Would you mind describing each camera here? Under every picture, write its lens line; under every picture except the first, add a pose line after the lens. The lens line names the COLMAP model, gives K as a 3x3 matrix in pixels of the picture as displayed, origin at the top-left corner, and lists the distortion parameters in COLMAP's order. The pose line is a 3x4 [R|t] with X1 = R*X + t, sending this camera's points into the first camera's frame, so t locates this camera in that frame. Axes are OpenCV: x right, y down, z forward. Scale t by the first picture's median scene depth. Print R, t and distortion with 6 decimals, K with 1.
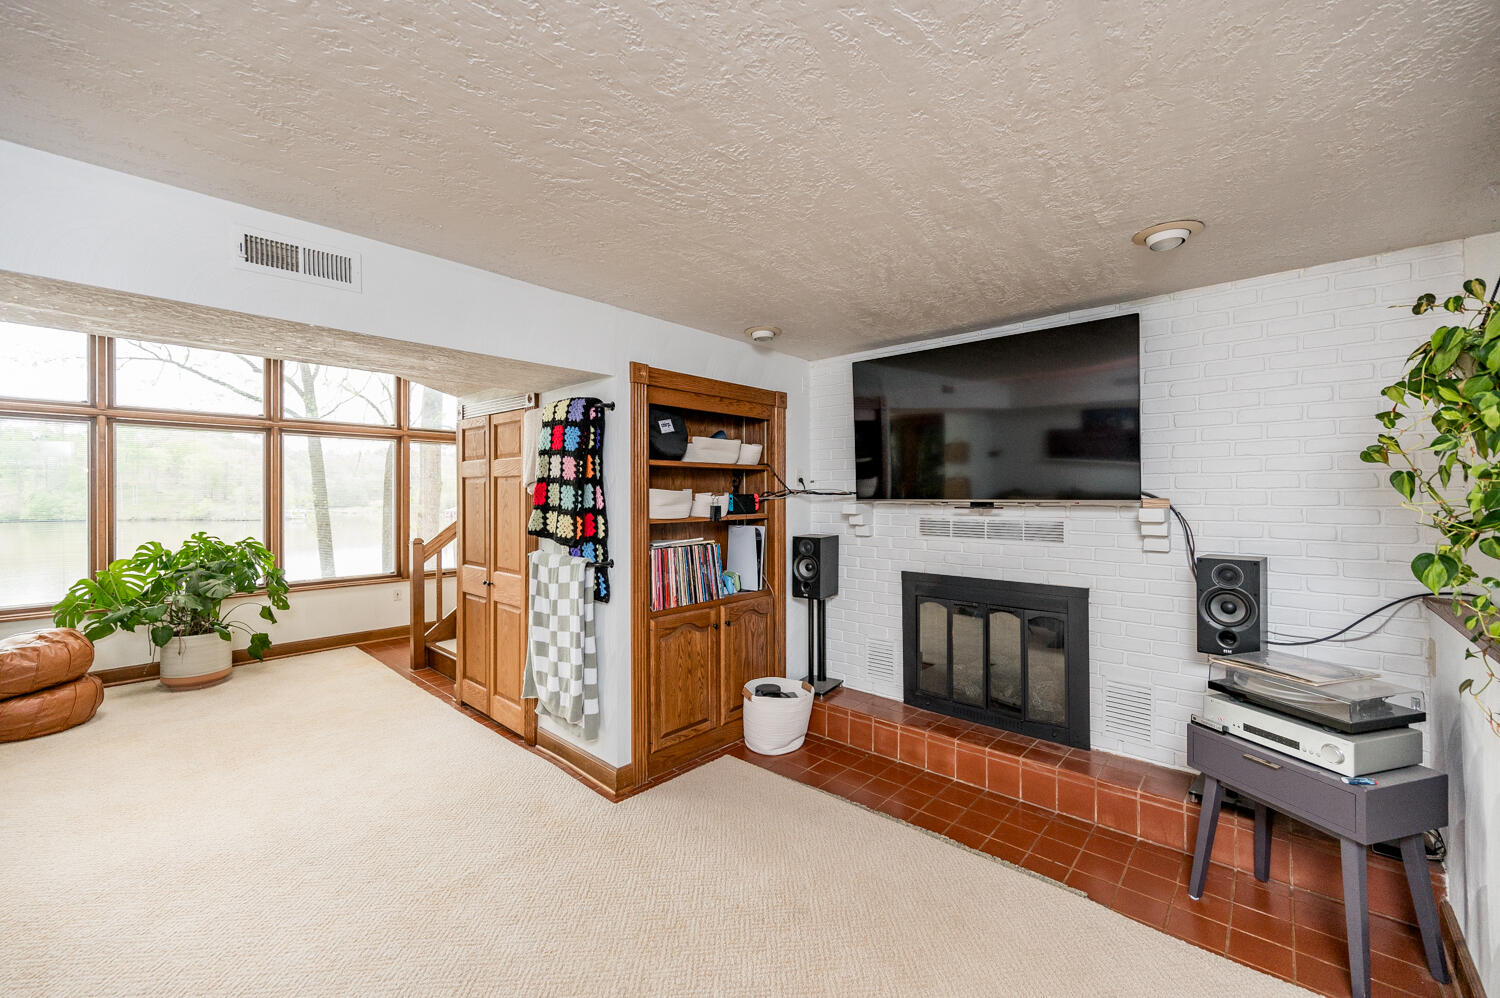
lens RADIAL K [[589.5, 0, 752.2], [0, 589.5, 495.6], [0, 0, 1]] dist [-0.002346, -0.000304]
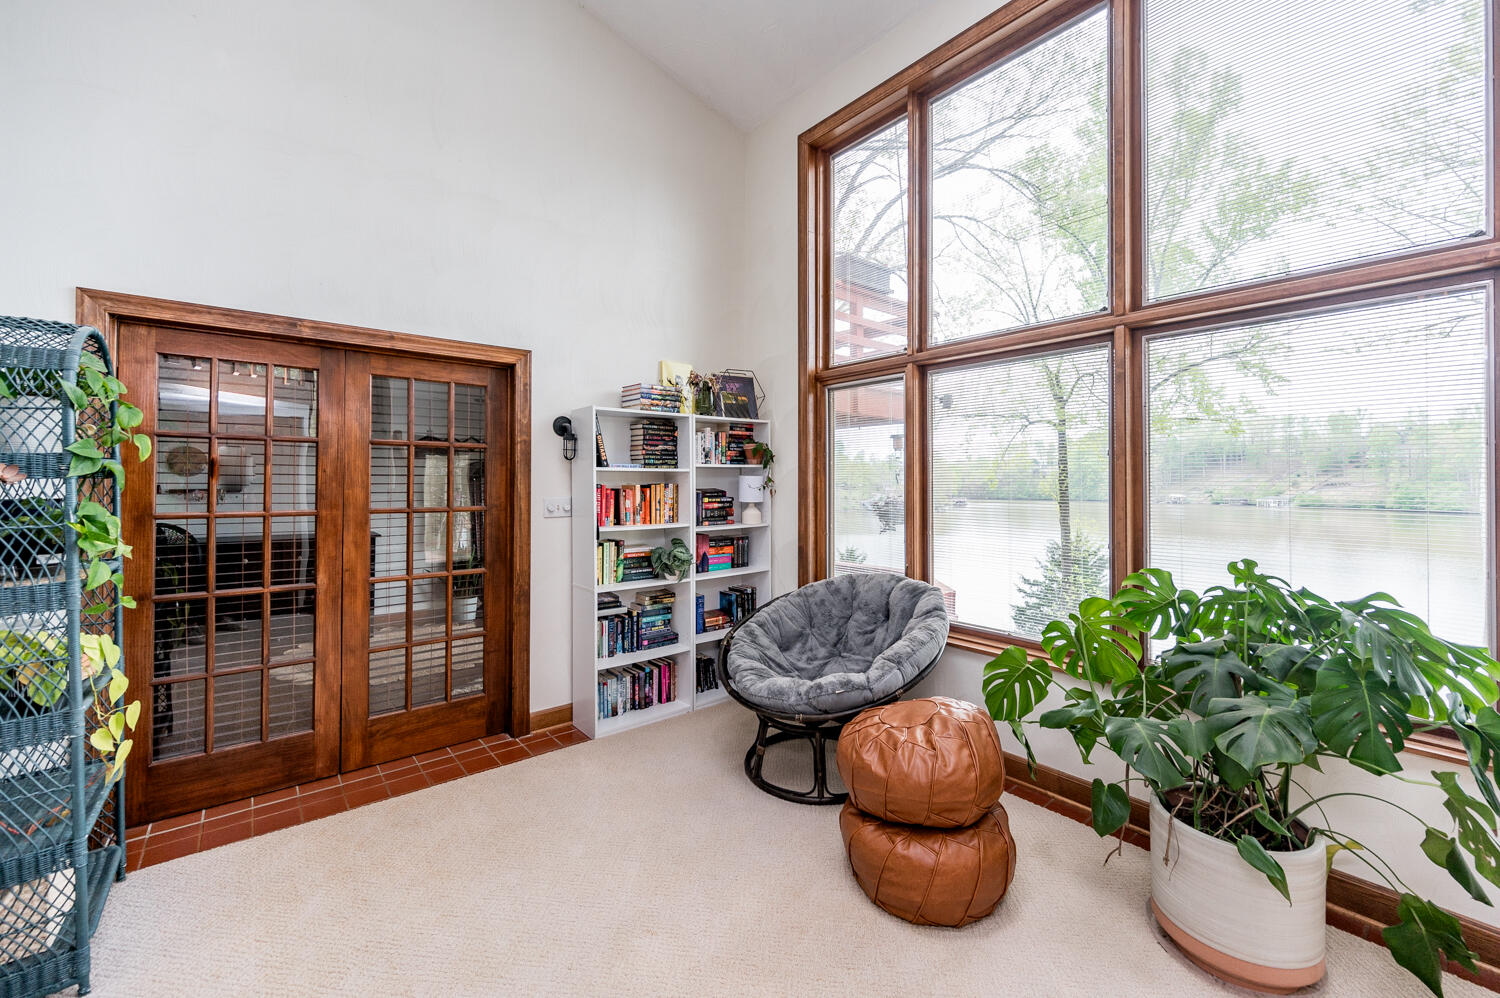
lens RADIAL K [[600.8, 0, 757.8], [0, 600.8, 473.5], [0, 0, 1]] dist [-0.001384, -0.000313]
pose [[-0.144541, -0.013525, -0.989406, -0.493845], [-0.007719, 0.999892, -0.012541, 0.011974], [0.989469, 0.005824, -0.144630, 0.731548]]
